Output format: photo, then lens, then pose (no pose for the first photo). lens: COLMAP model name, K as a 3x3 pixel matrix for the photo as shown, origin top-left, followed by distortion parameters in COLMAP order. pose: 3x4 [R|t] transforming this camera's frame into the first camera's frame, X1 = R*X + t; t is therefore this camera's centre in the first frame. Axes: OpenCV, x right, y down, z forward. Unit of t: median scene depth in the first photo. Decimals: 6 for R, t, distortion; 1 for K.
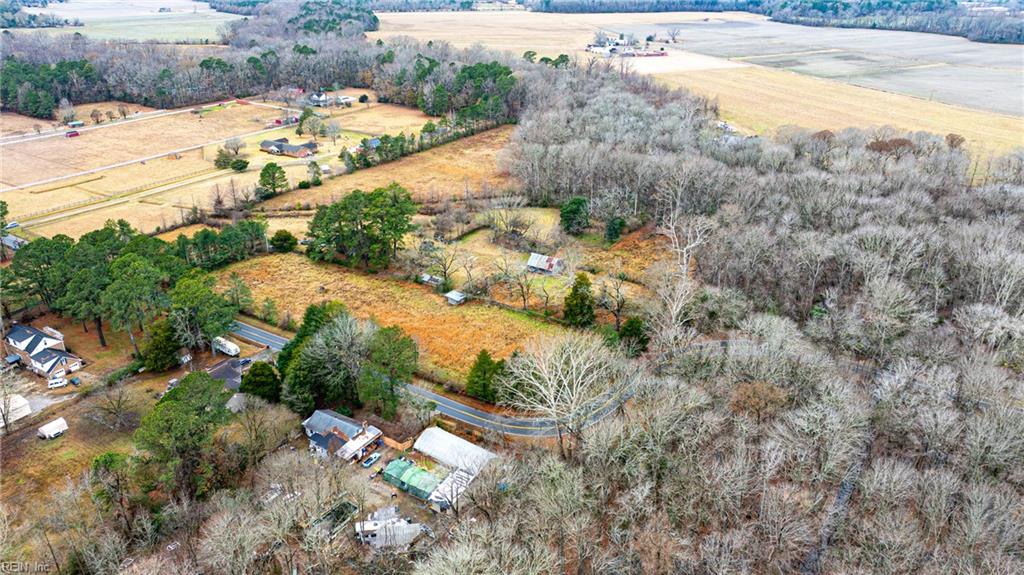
lens RADIAL K [[721.6, 0, 514.9], [0, 721.6, 286.8], [0, 0, 1]] dist [-0.033229, 0.034671]
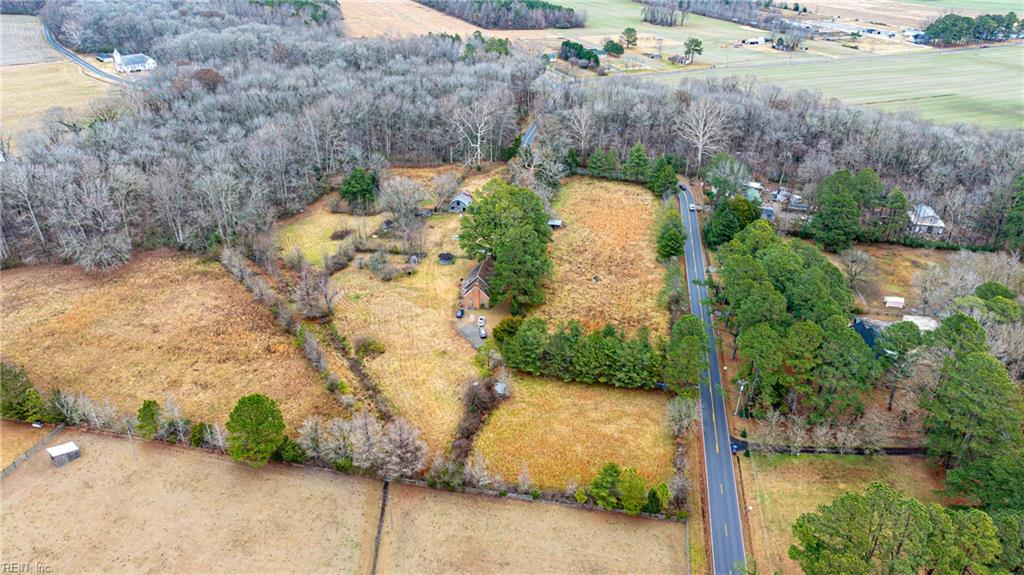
lens RADIAL K [[721.6, 0, 517.6], [0, 721.6, 291.4], [0, 0, 1]] dist [-0.033229, 0.034671]
pose [[-0.374104, -0.448436, 0.811758, -0.494641], [0.374535, 0.727701, 0.574608, -0.279353], [-0.848392, 0.518995, -0.104281, 0.586636]]
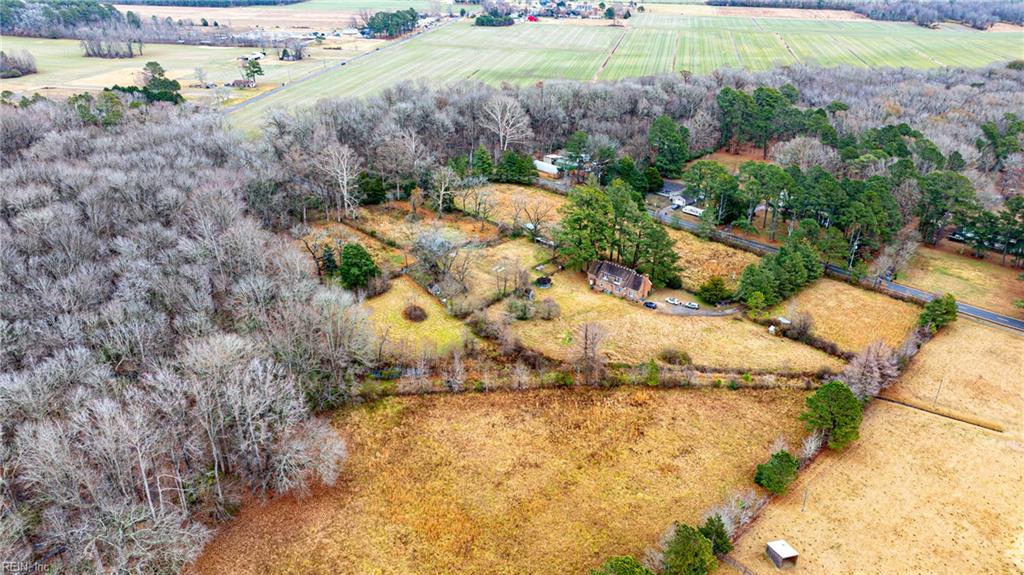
lens RADIAL K [[721.6, 0, 512.4], [0, 721.6, 281.8], [0, 0, 1]] dist [-0.033229, 0.034671]
pose [[-0.975975, -0.107325, 0.189617, -0.140036], [0.079791, 0.633757, 0.769406, -0.409373], [-0.202748, 0.766051, -0.609967, 0.866899]]
